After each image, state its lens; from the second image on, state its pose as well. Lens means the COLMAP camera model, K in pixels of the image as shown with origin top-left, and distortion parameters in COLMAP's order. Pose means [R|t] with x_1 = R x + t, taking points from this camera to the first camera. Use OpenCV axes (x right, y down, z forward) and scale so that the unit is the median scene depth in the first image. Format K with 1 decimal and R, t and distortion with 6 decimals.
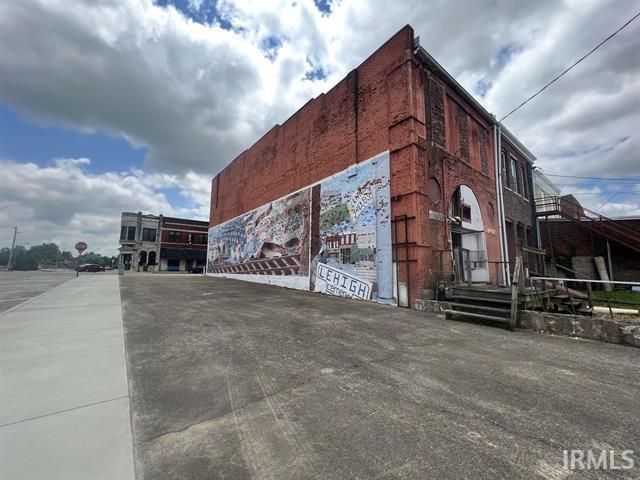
lens RADIAL K [[256.4, 0, 320.0], [0, 256.4, 240.0], [0, 0, 1]] dist [-0.000263, -0.000072]
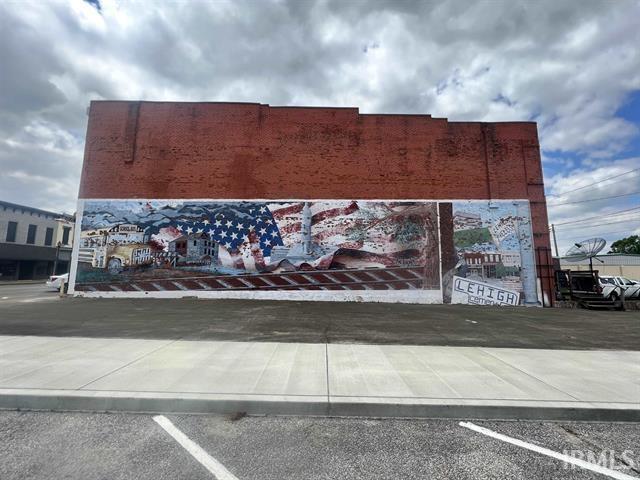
lens RADIAL K [[256.4, 0, 320.0], [0, 256.4, 240.0], [0, 0, 1]] dist [-0.000263, -0.000072]
pose [[0.607354, 0.086758, 0.789680, -1.269036], [-0.088296, 0.995232, -0.041431, 0.032382], [-0.789510, -0.044563, 0.612118, 0.834554]]
